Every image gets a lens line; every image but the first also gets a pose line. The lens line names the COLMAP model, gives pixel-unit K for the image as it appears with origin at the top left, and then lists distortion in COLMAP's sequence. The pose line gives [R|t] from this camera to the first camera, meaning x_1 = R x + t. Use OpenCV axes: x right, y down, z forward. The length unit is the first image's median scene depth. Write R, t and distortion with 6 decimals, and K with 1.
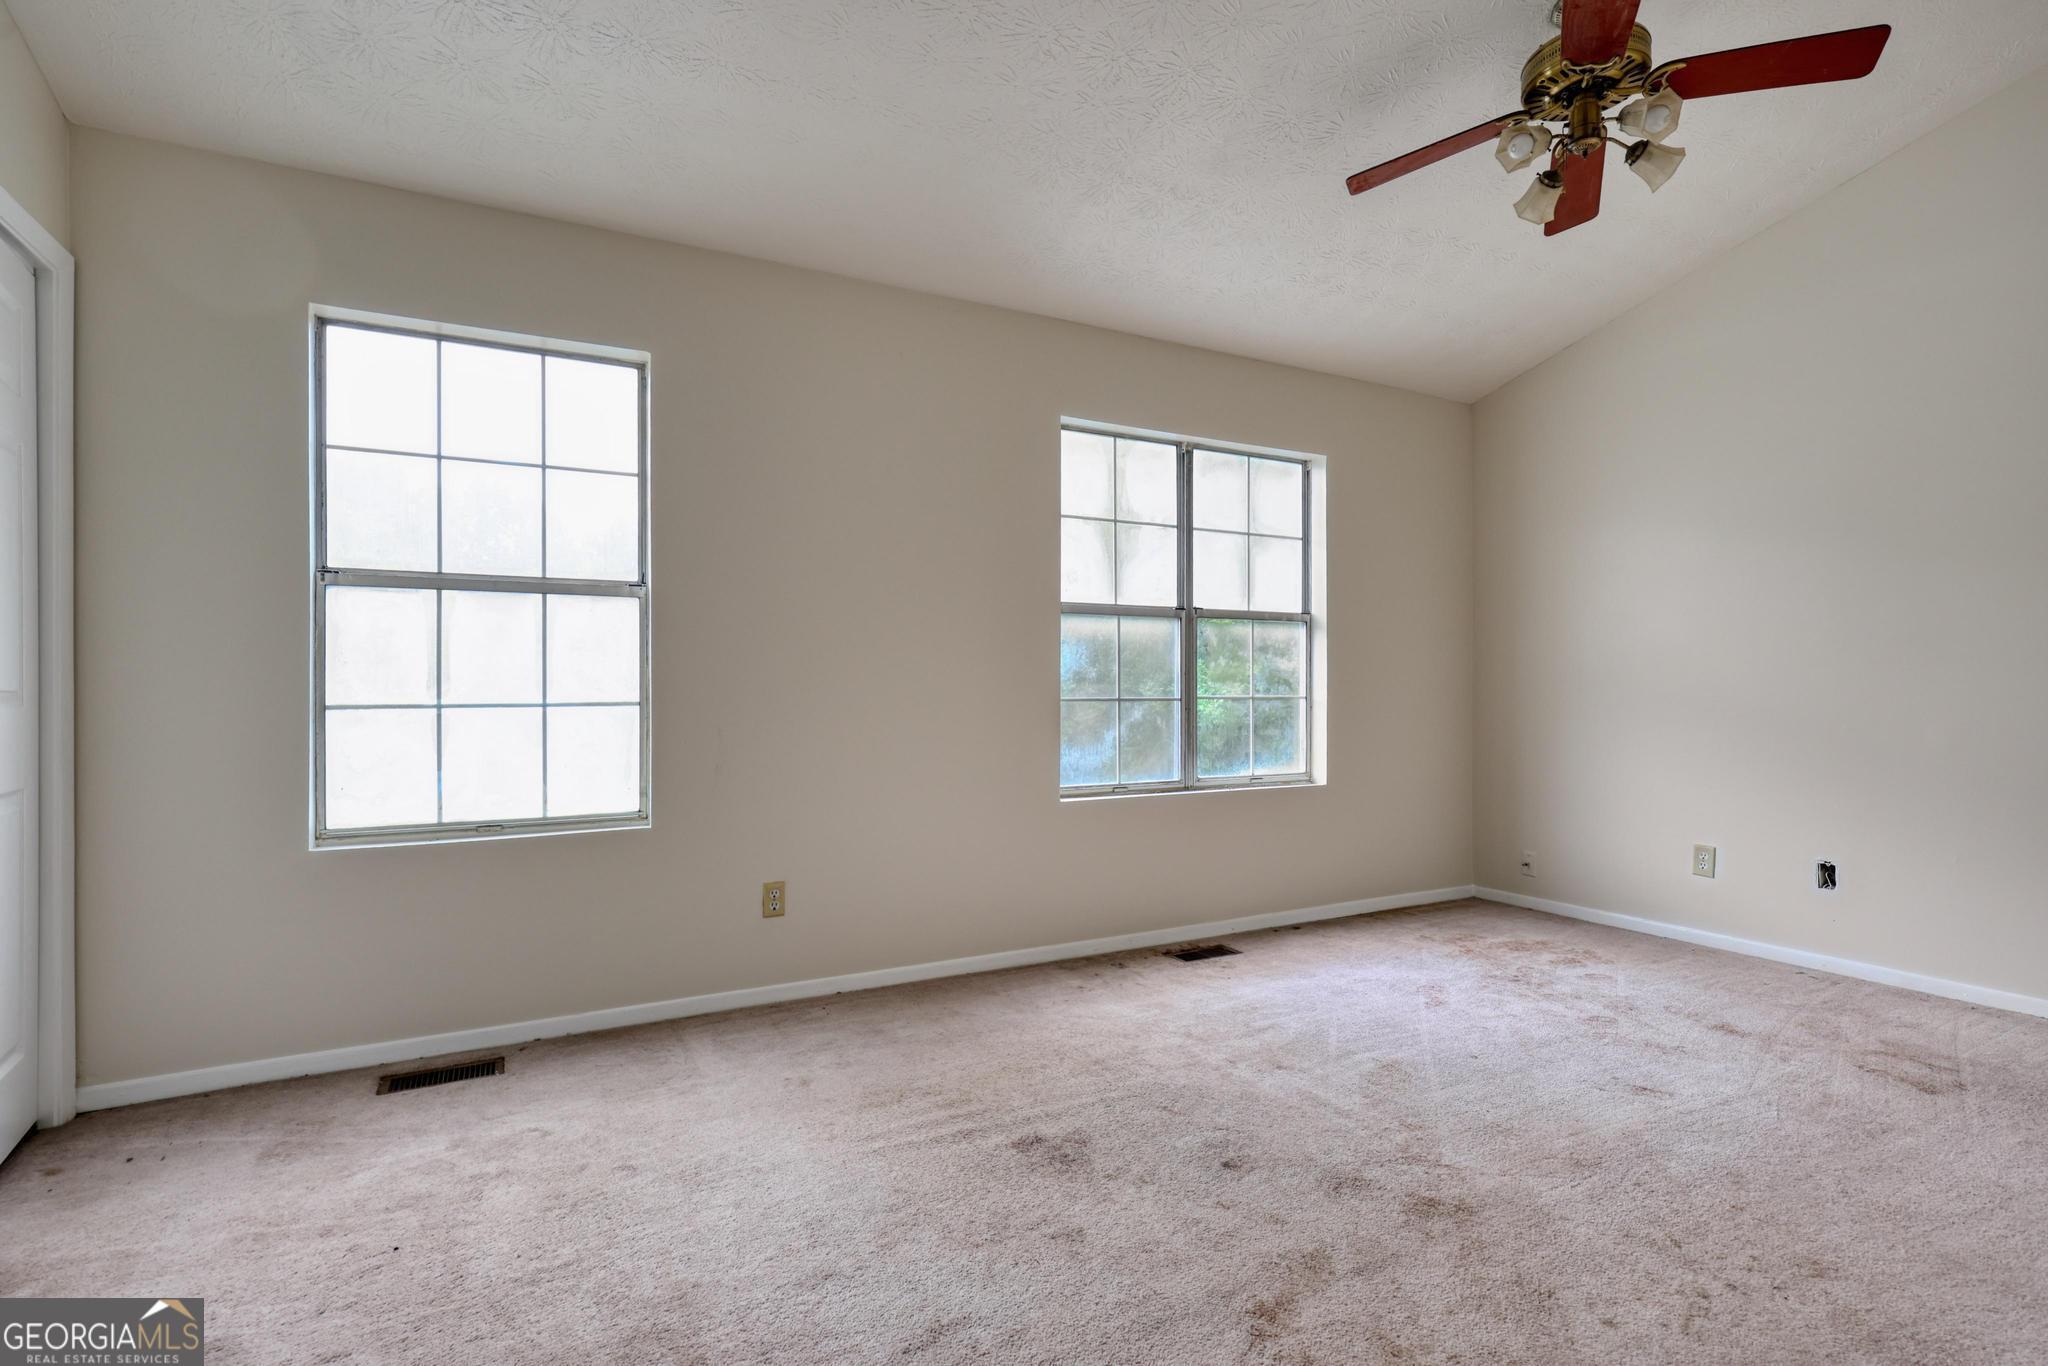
lens RADIAL K [[970.5, 0, 1024.0], [0, 970.5, 683.0], [0, 0, 1]] dist [-0.000618, -0.000179]
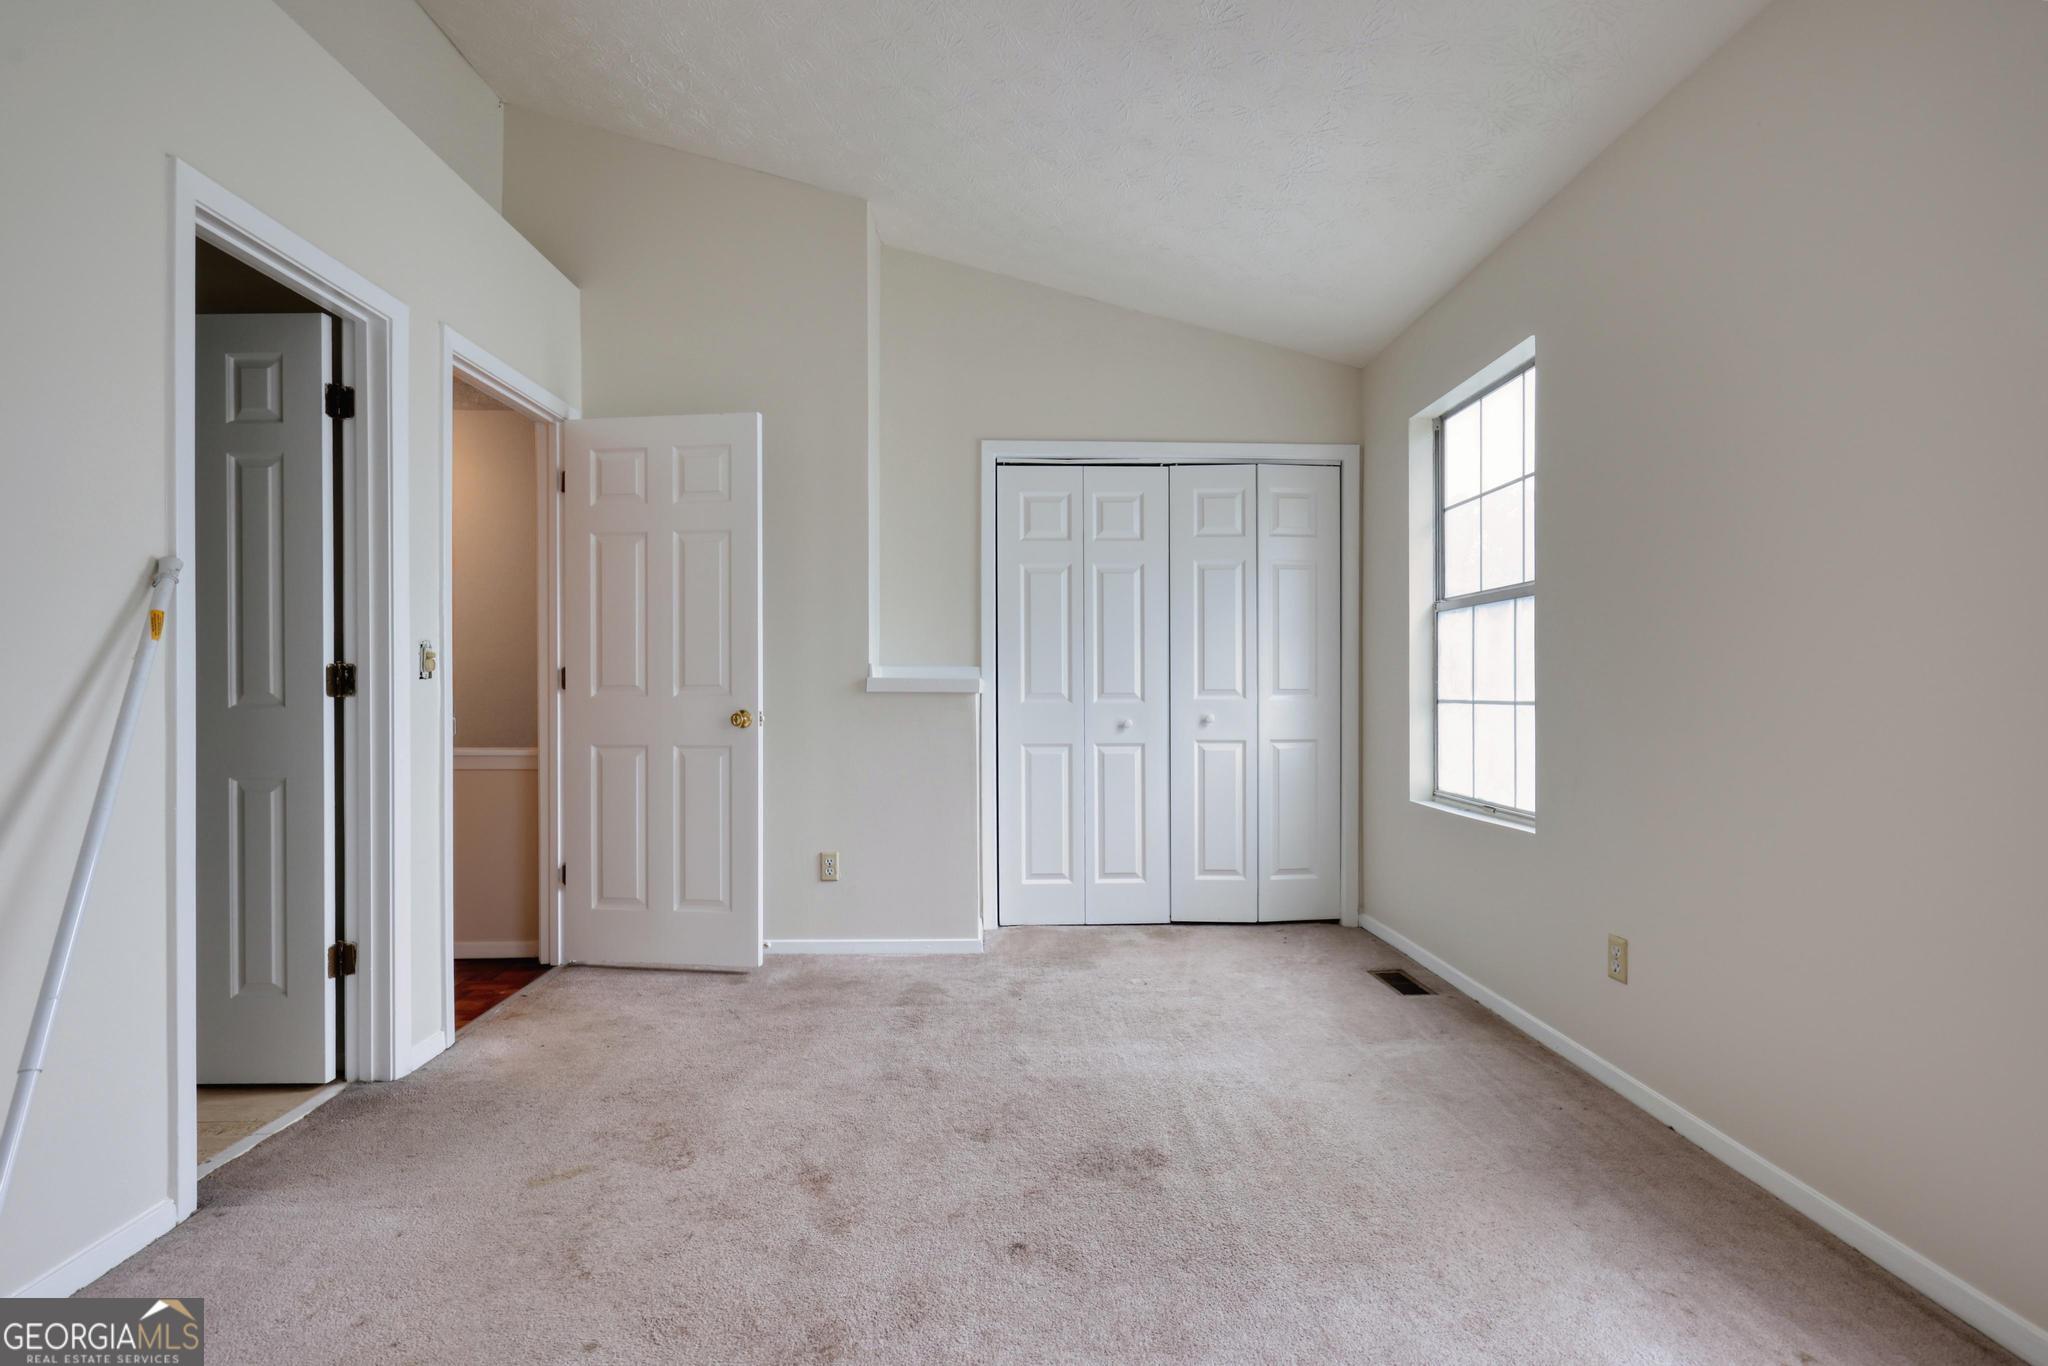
lens RADIAL K [[928.2, 0, 1025.9], [0, 928.2, 686.3], [0, 0, 1]] dist [-0.000124, 0.000242]
pose [[-0.431976, 0.003131, -0.901880, 0.503936], [0.009680, 0.999952, -0.001165, -0.000181], [0.901833, -0.009234, -0.431986, 0.725320]]
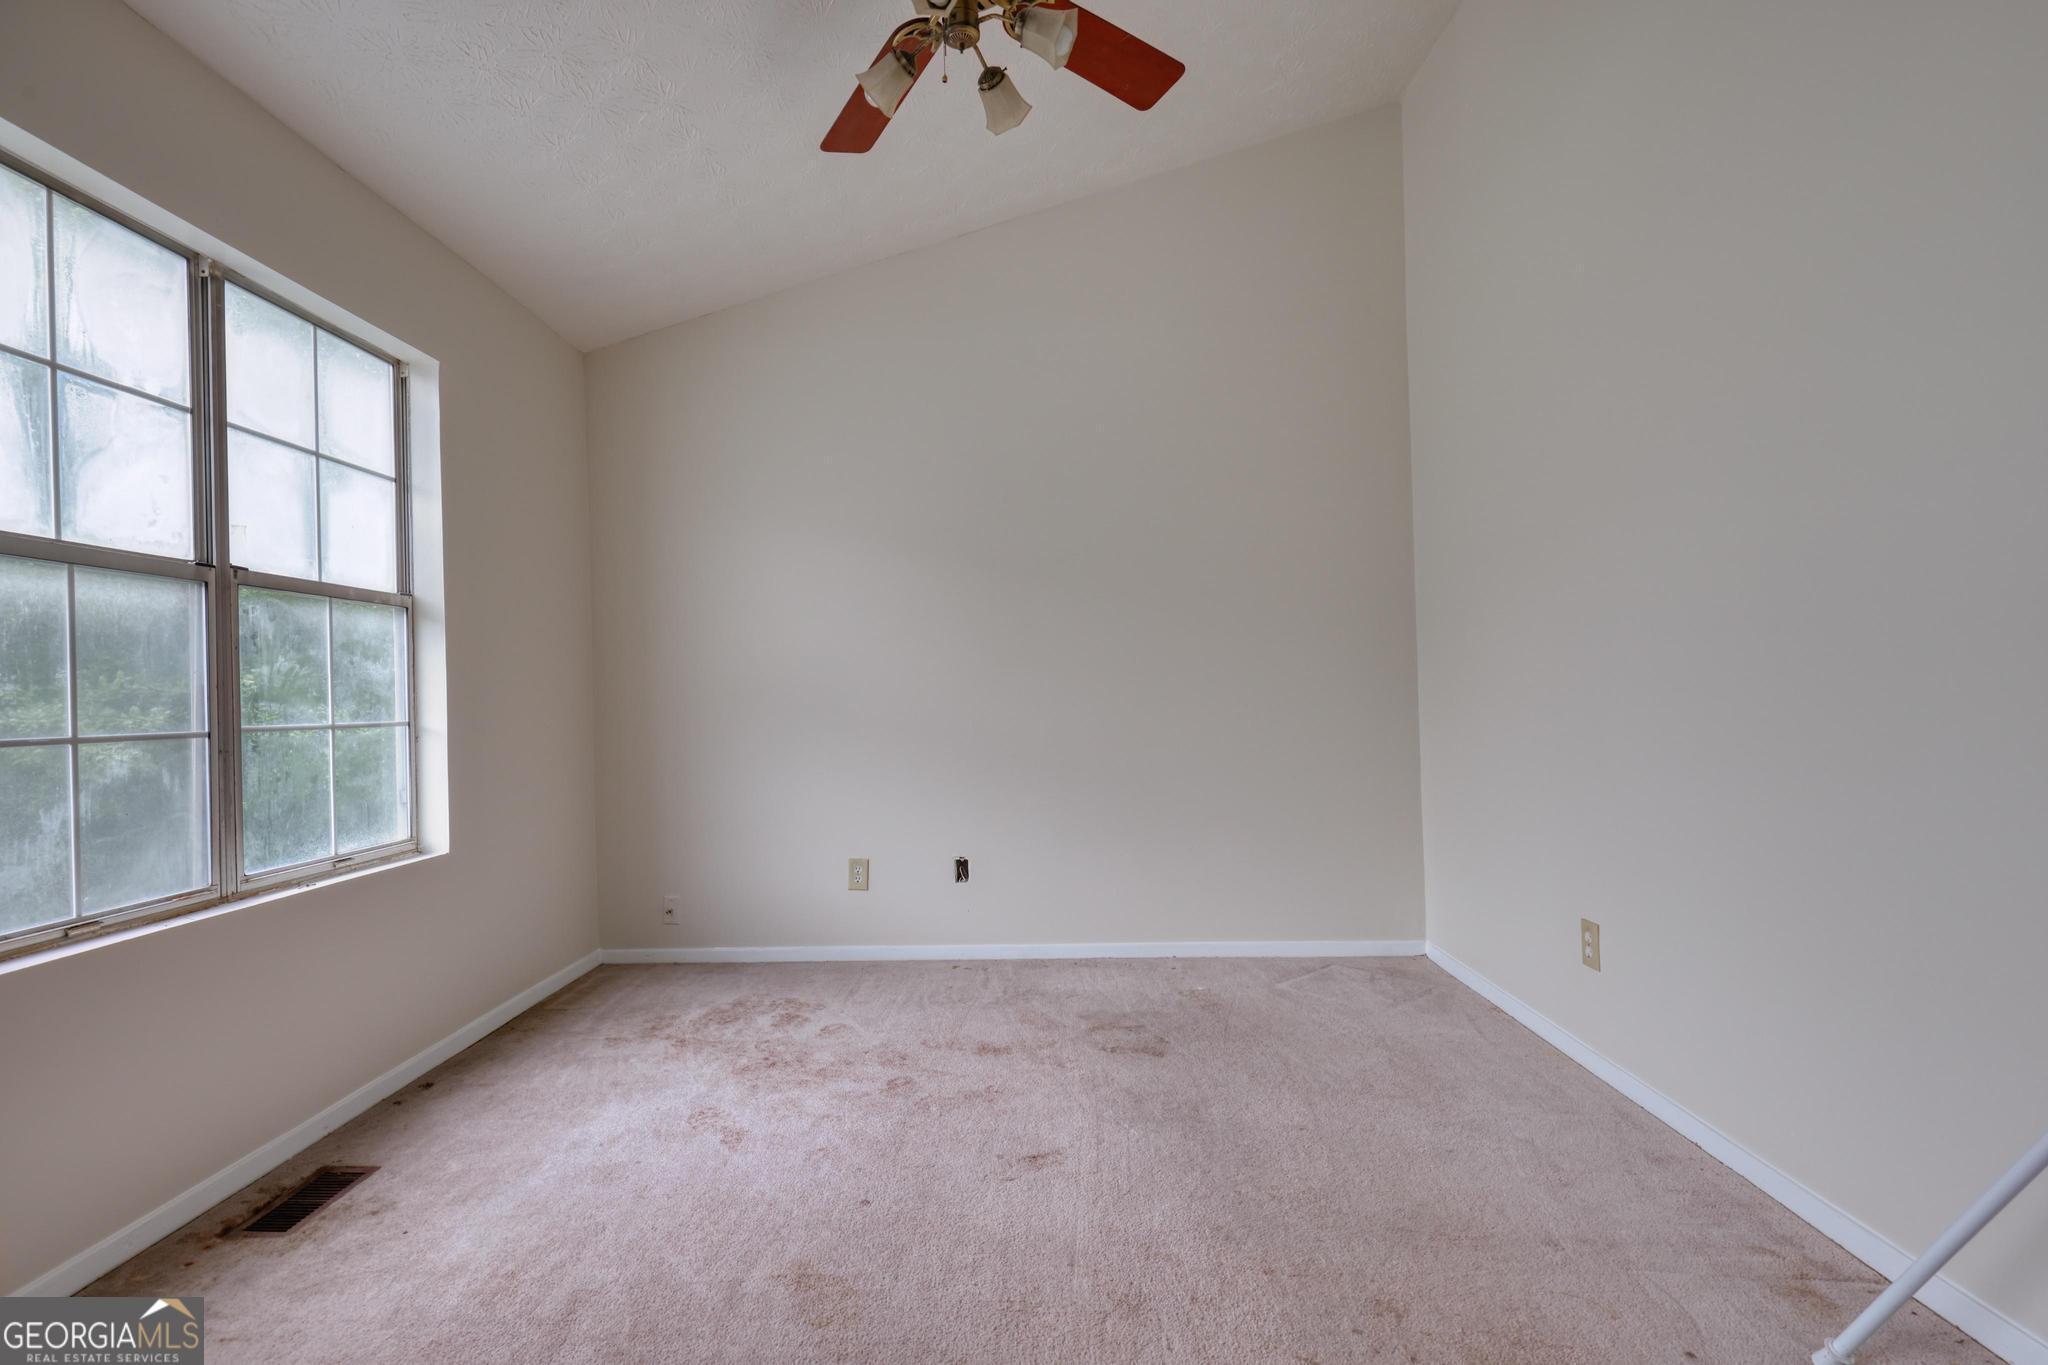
lens RADIAL K [[996.9, 0, 1020.4], [0, 996.9, 686.1], [0, 0, 1]] dist [0.001352, 0.000209]
pose [[0.520374, -0.004380, 0.853927, -0.079073], [0.019731, 0.999782, -0.006896, 0.003098], [-0.853710, 0.020437, 0.520347, 0.347467]]
